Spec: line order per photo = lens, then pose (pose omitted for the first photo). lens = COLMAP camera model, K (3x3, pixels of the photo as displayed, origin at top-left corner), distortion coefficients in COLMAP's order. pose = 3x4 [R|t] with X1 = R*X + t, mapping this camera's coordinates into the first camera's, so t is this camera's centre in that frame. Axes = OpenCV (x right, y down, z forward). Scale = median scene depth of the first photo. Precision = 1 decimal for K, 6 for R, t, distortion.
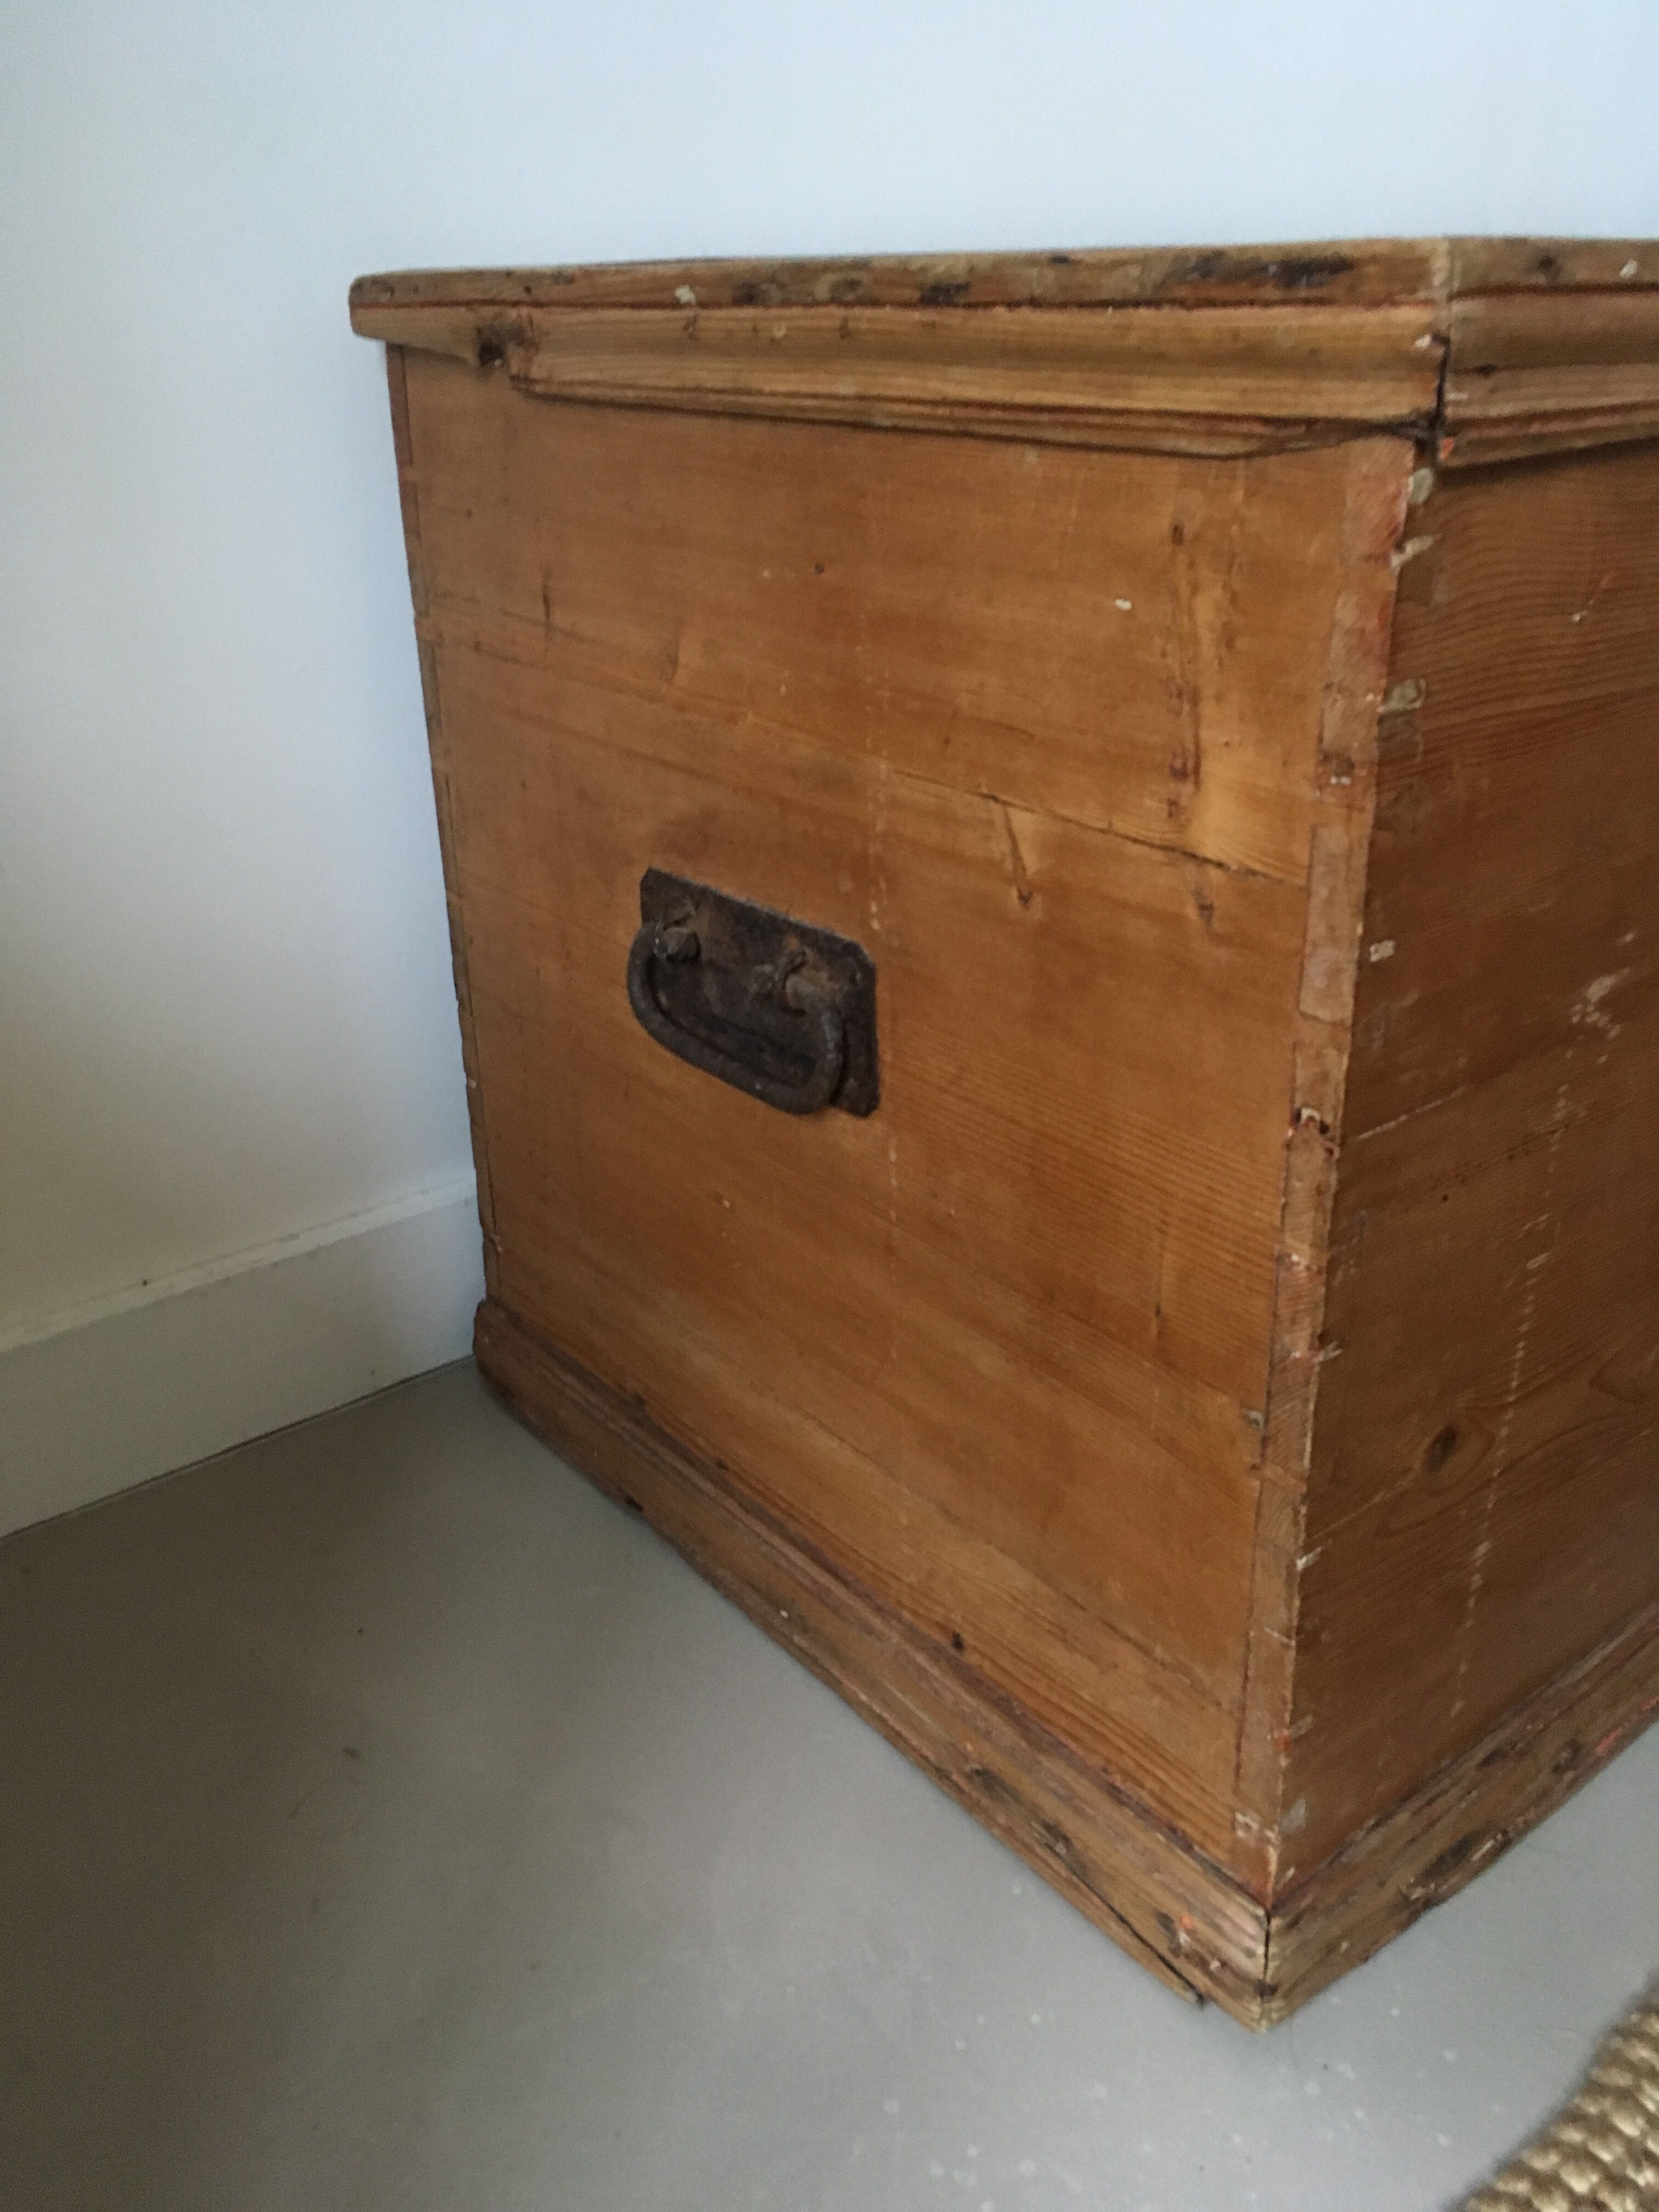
lens RADIAL K [[1892.4, 0, 826.5], [0, 1892.4, 1094.3], [0, 0, 1]] dist [0.048403, -0.065191]
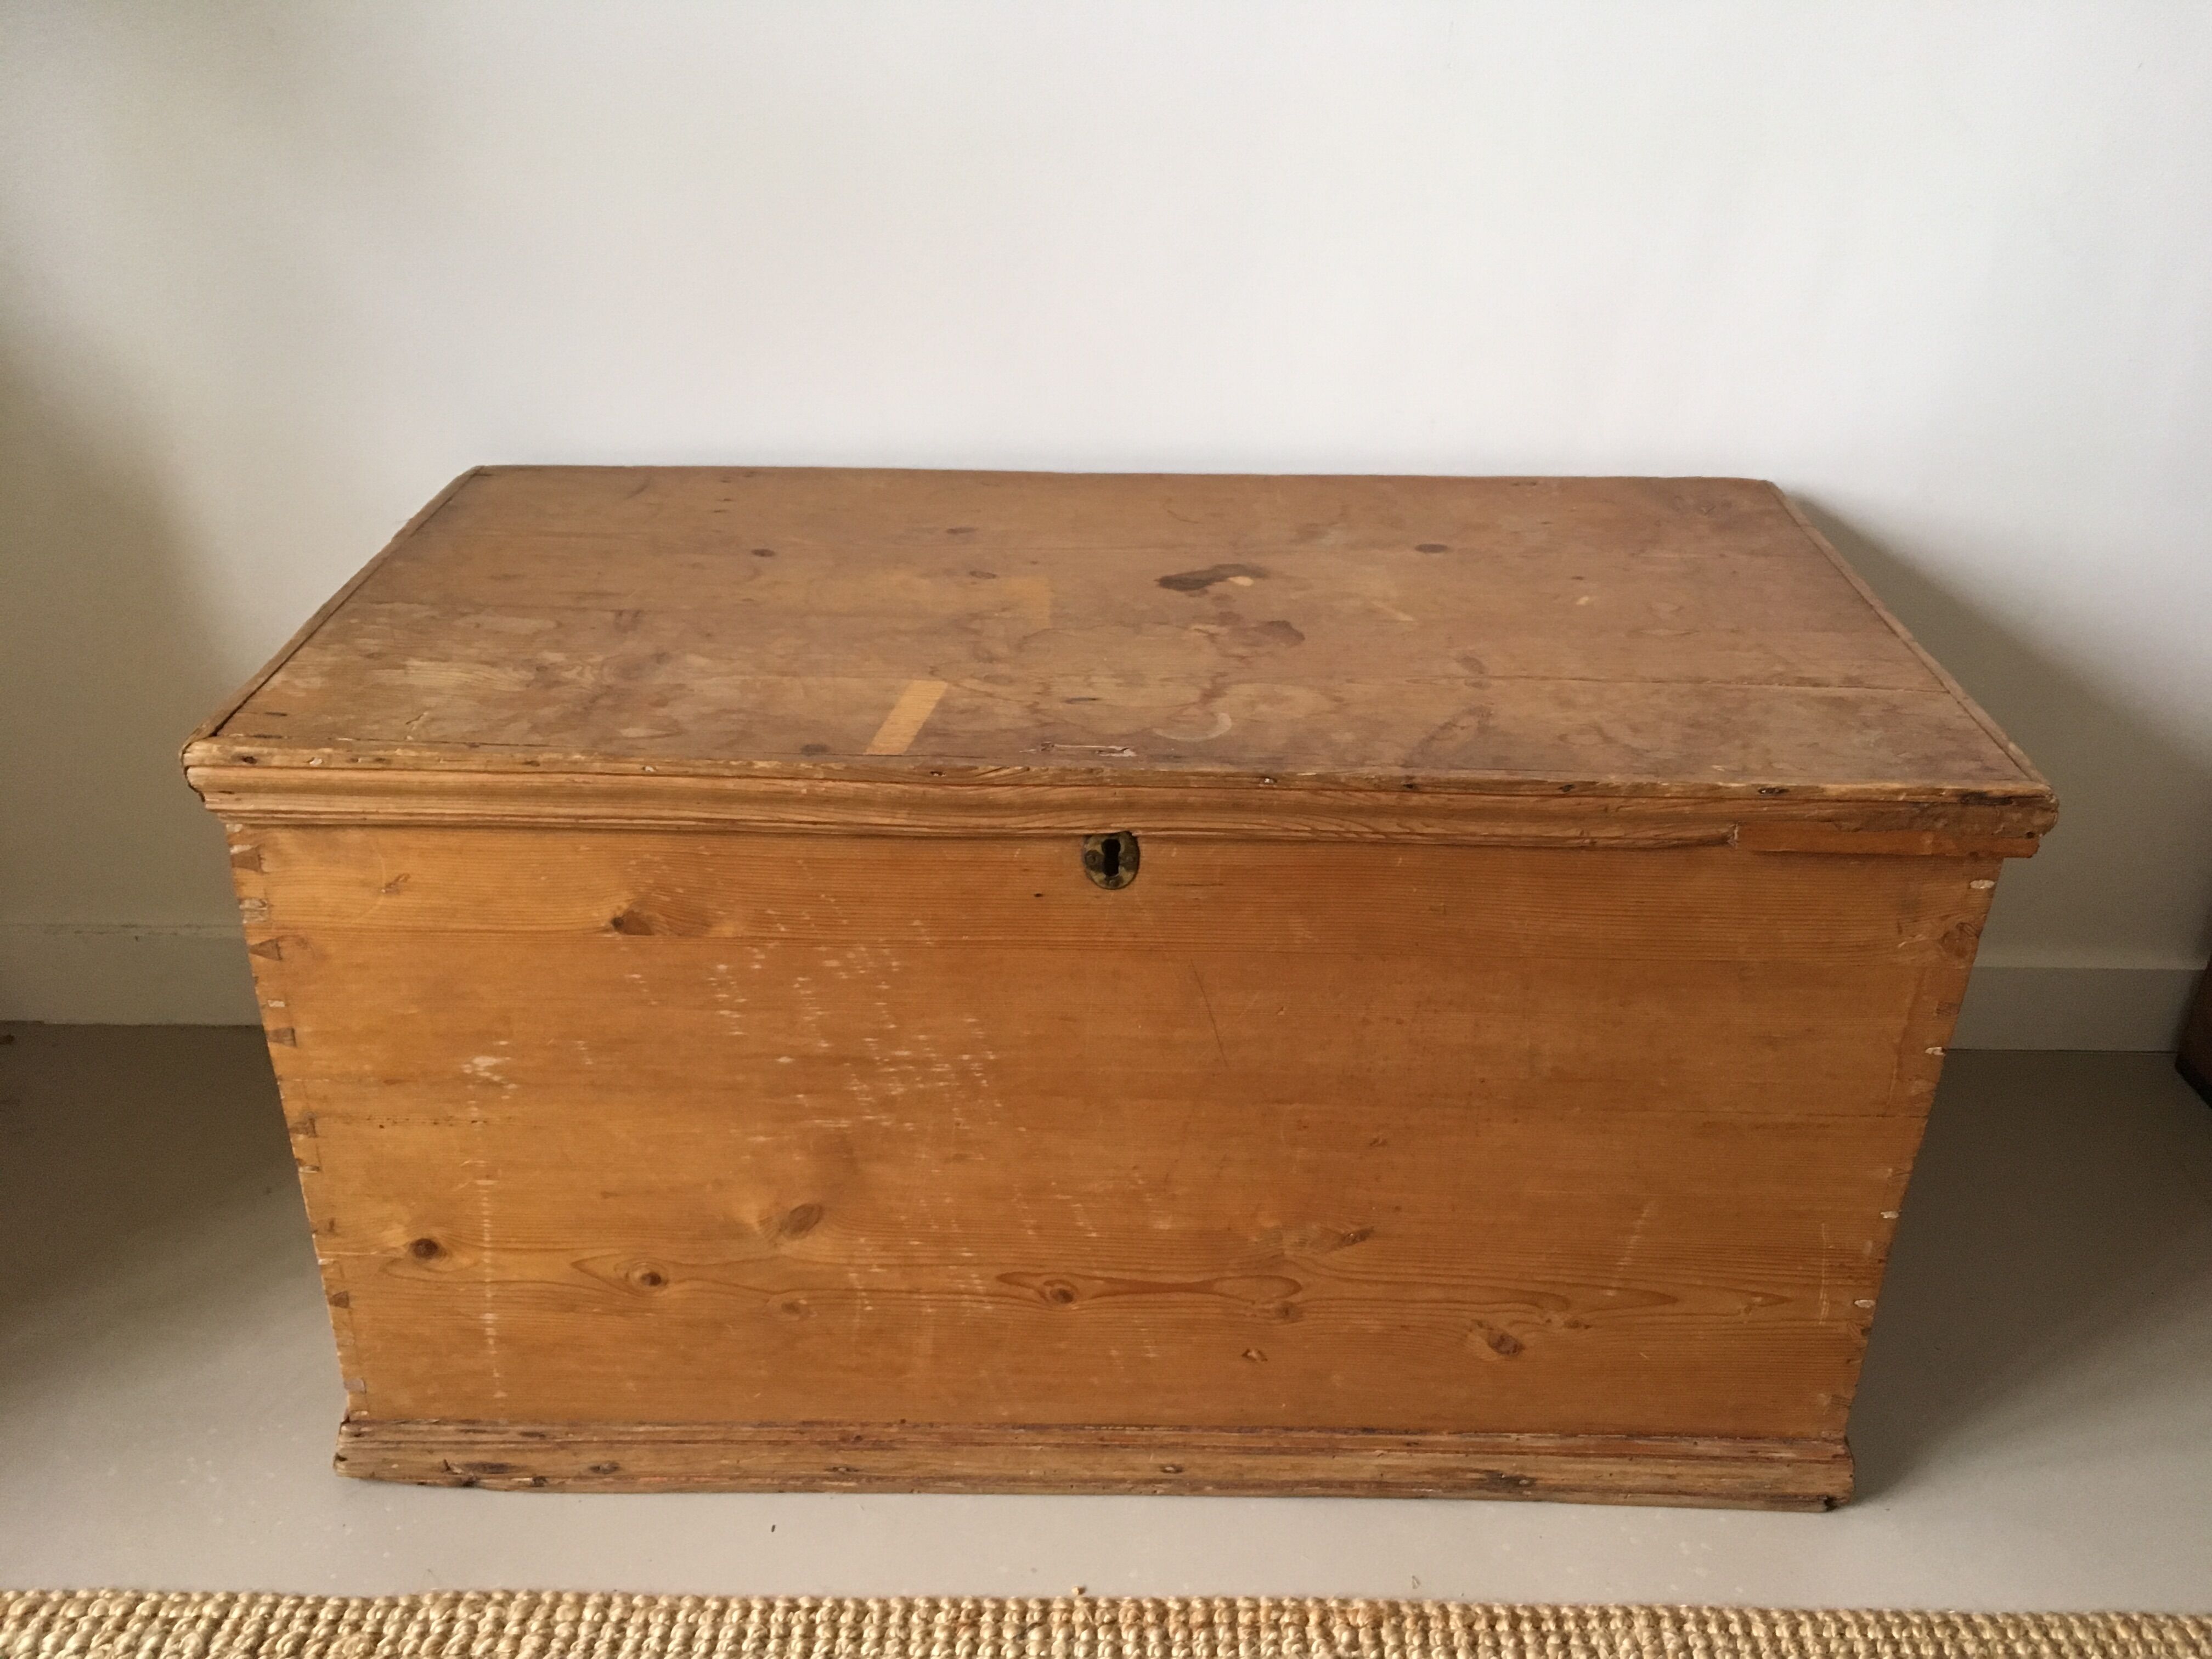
lens RADIAL K [[1892.4, 0, 1108.4], [0, 1892.4, 835.7], [0, 0, 1]] dist [0.048403, -0.065191]
pose [[0.773778, 0.313472, -0.550457, 2.052622], [-0.270987, 0.949251, 0.159650, -0.819551], [0.572568, 0.025633, 0.819456, -0.253357]]
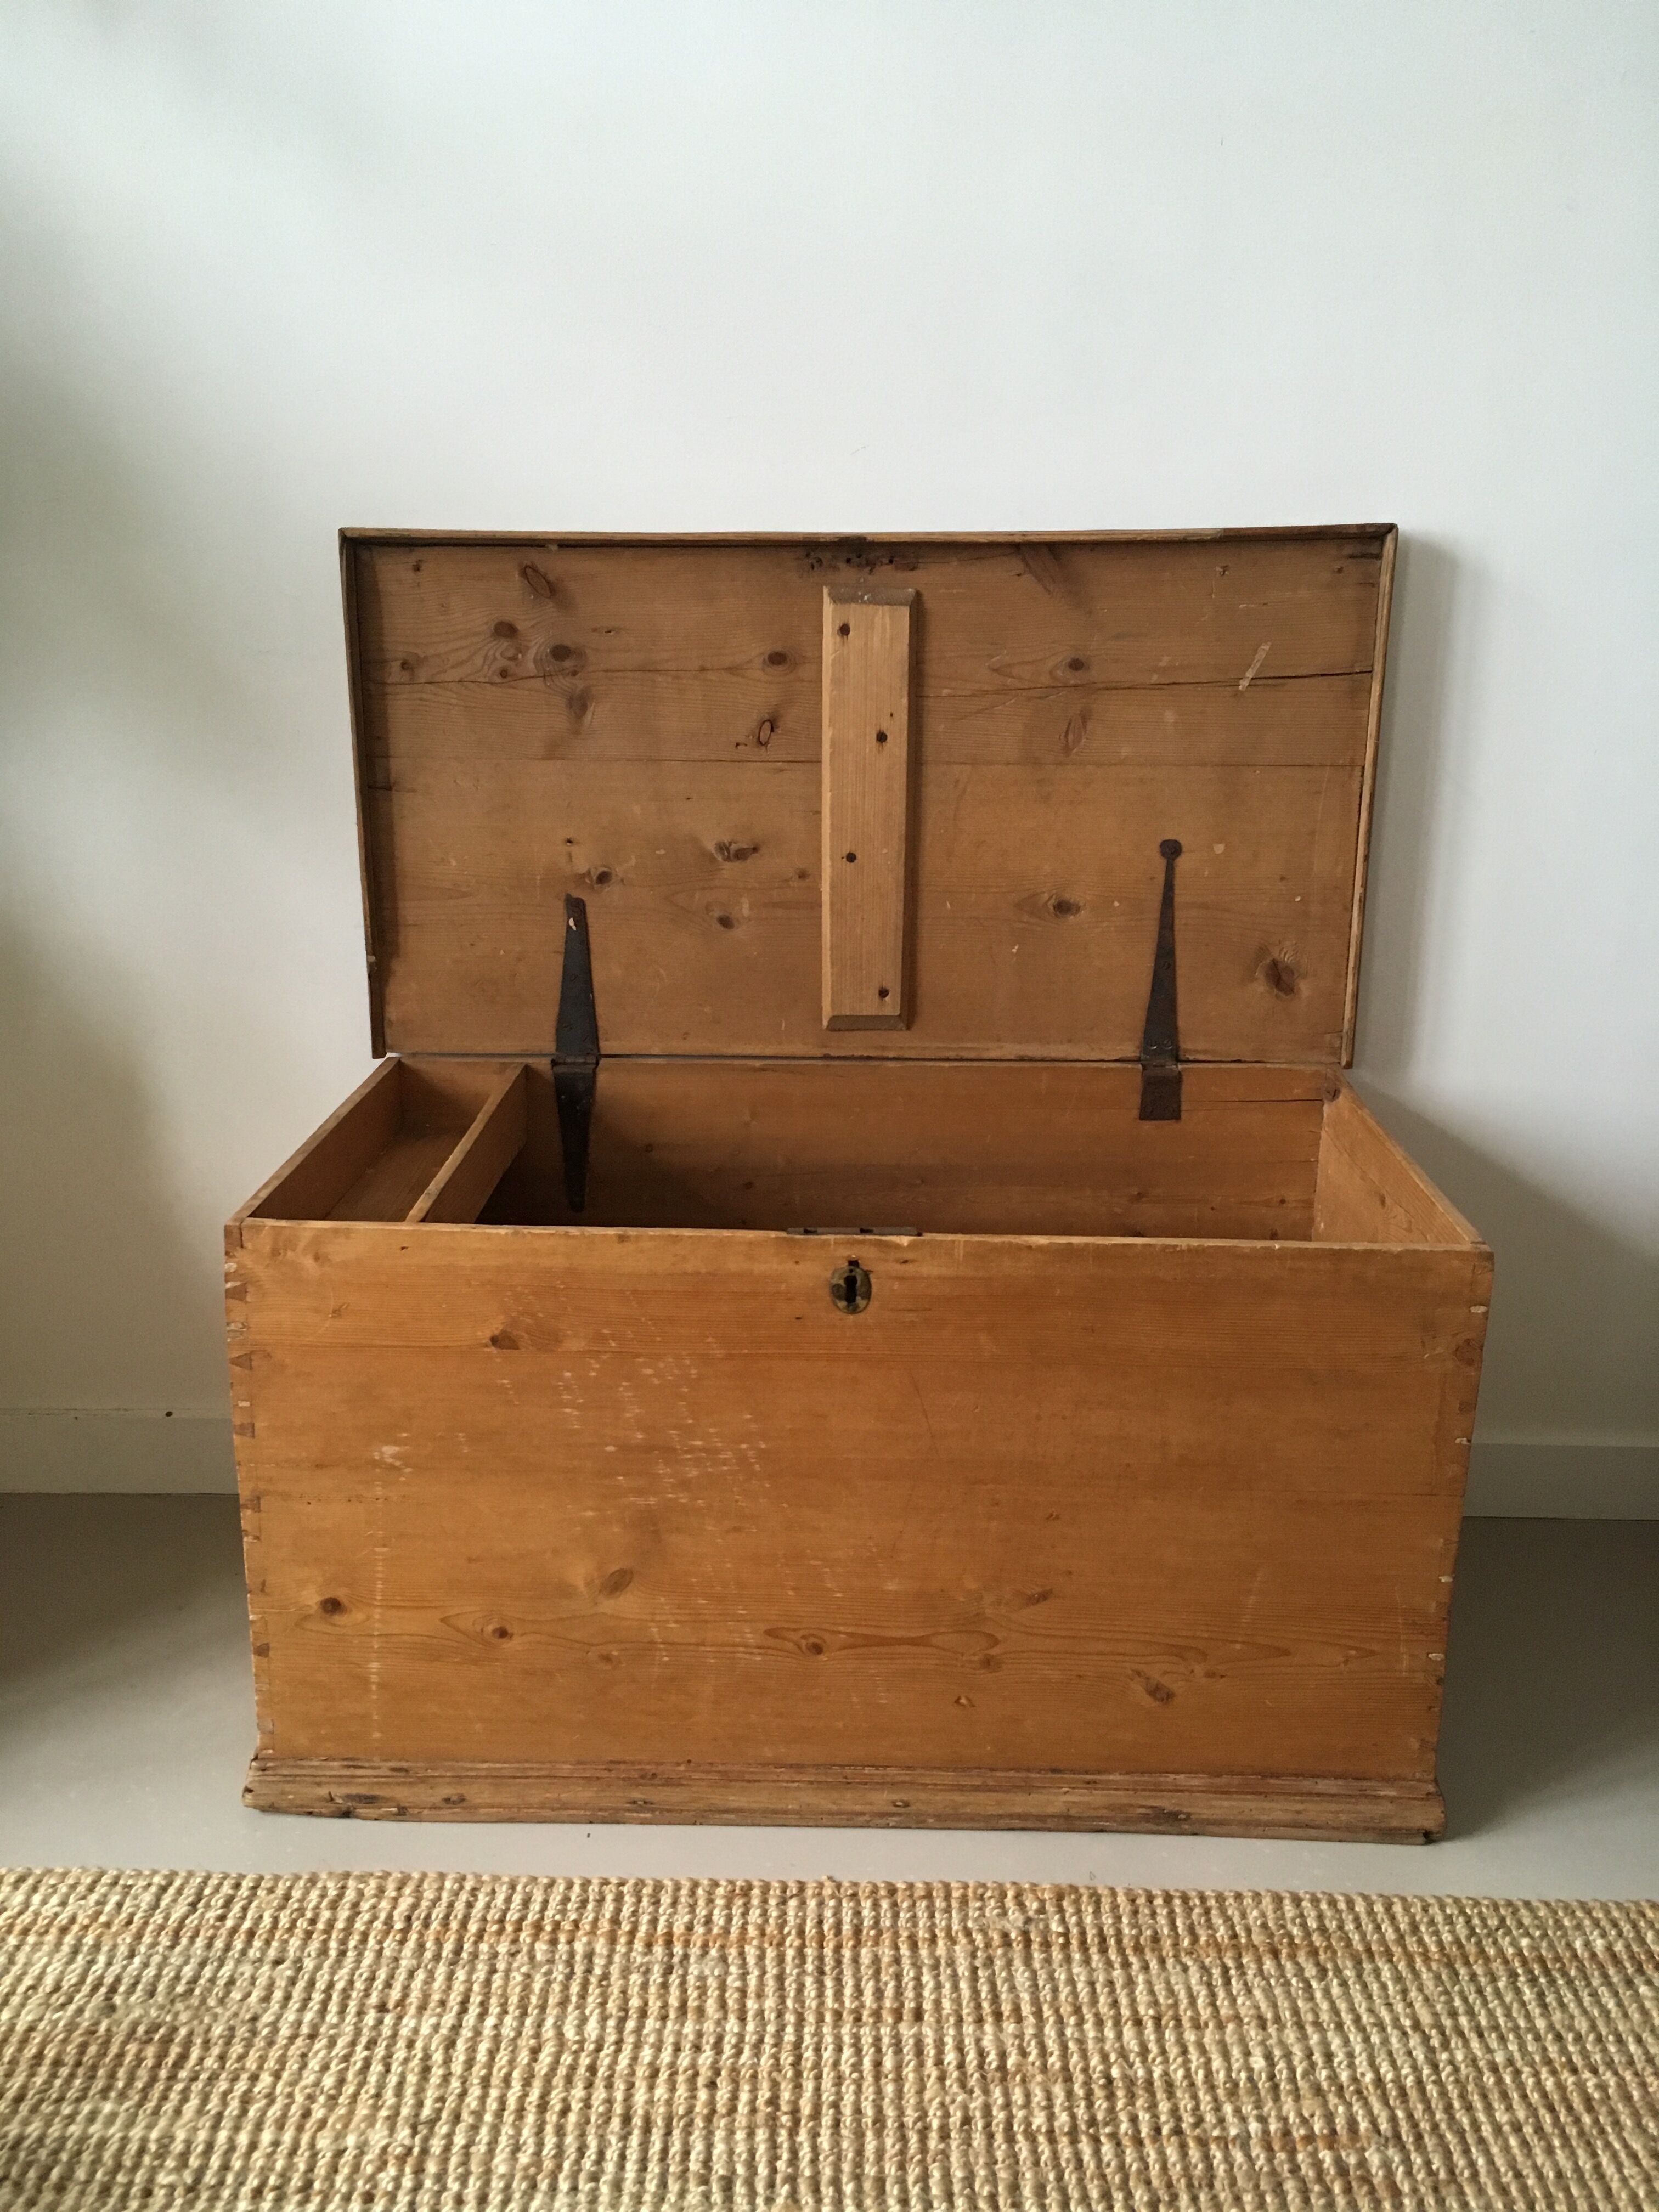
lens RADIAL K [[1892.4, 0, 830.5], [0, 1892.4, 1104.3], [0, 0, 1]] dist [0.048403, -0.065191]
pose [[0.766132, 0.185927, -0.615201, 2.599184], [-0.268231, 0.962386, -0.043184, -0.615603], [0.584032, 0.198101, 0.787187, -0.873719]]
